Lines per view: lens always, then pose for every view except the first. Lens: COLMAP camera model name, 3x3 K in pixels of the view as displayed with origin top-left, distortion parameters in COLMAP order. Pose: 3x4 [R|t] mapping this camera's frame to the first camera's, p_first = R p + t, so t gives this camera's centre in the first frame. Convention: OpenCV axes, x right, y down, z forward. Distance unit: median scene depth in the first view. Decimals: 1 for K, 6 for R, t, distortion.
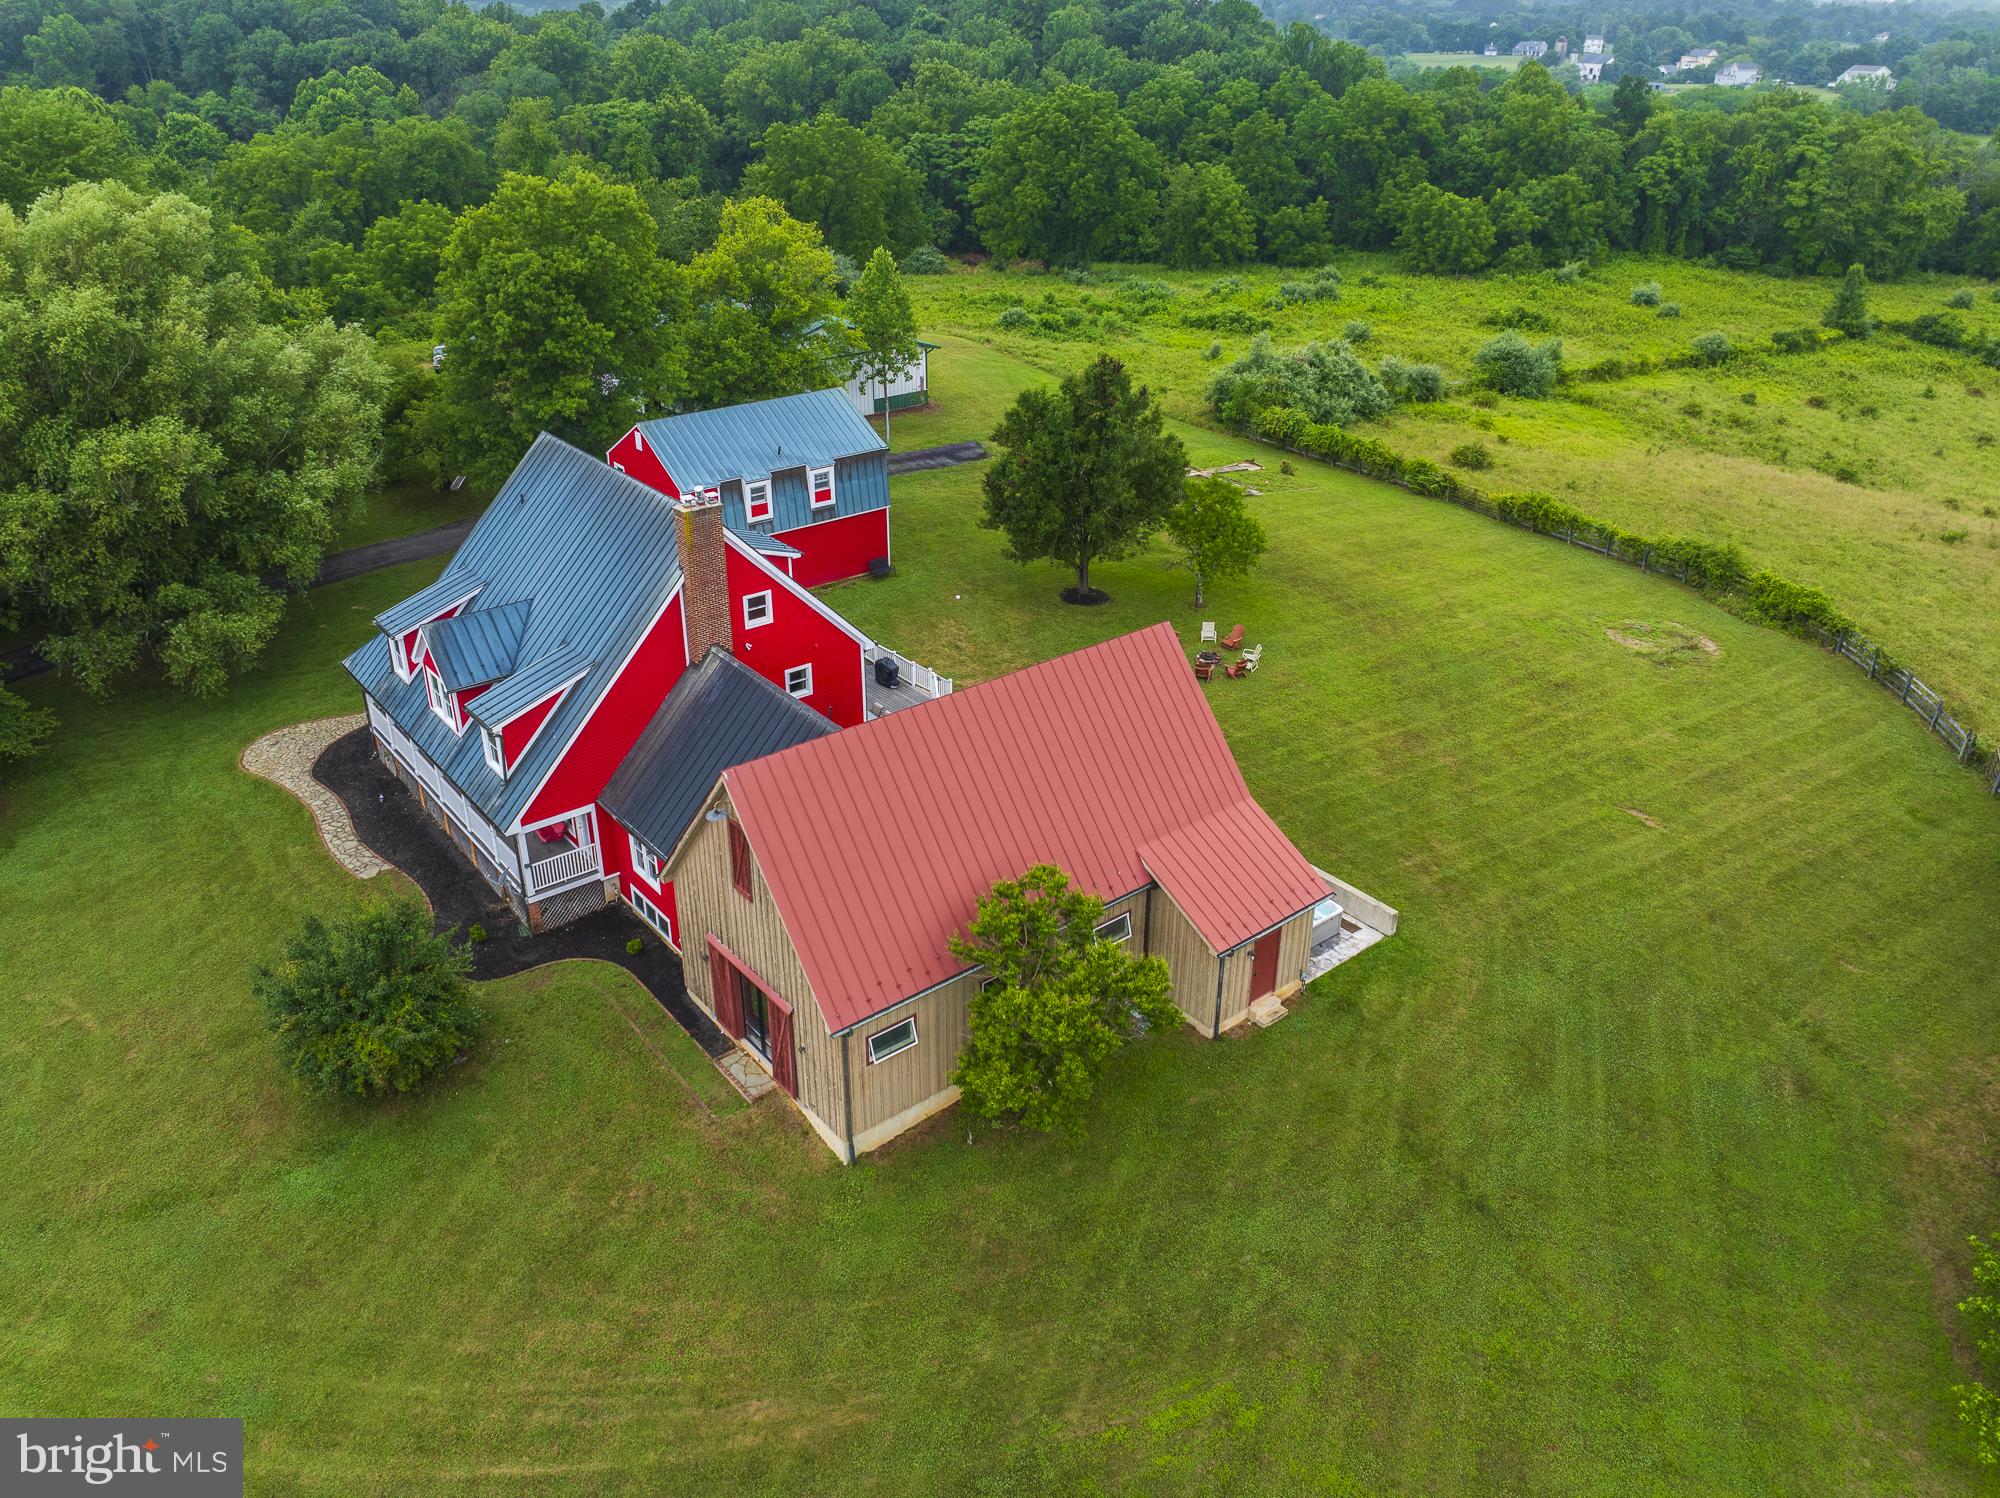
lens RADIAL K [[1450.4, 0, 1010.7], [0, 1450.4, 711.9], [0, 0, 1]] dist [-0.036875, -0.004634]
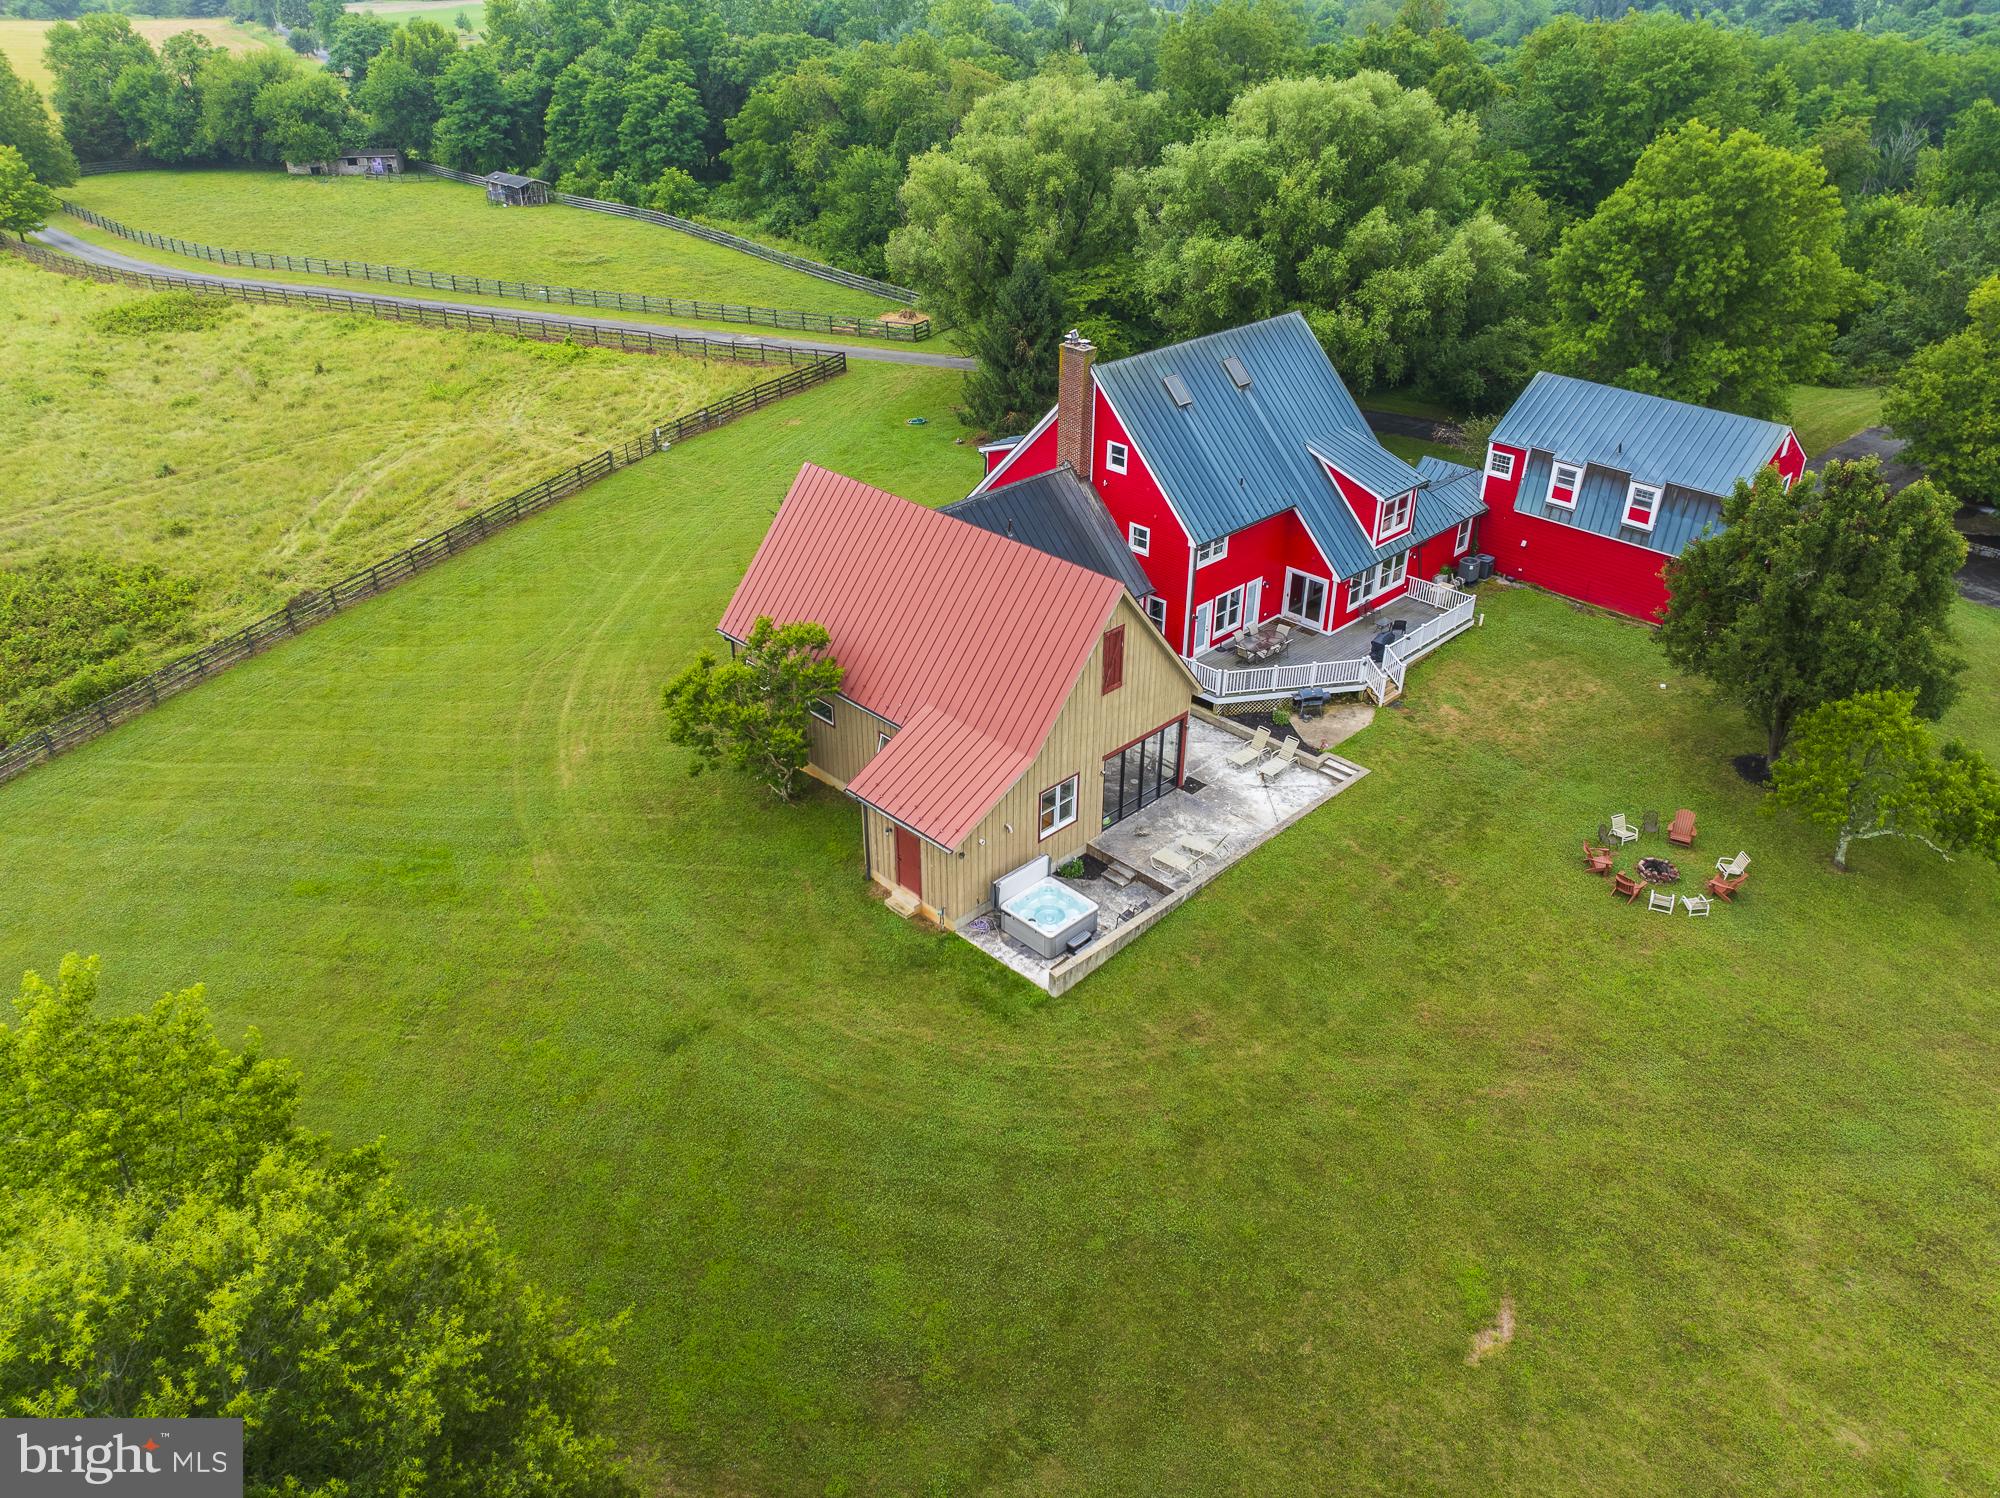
lens RADIAL K [[1398.4, 0, 999.8], [0, 1398.4, 741.9], [0, 0, 1]] dist [-0.036711, 0.000474]
pose [[0.098160, 0.499969, -0.860462, 0.653758], [-0.440443, 0.797172, 0.412949, -0.223811], [0.892398, 0.338450, 0.298458, 0.457463]]
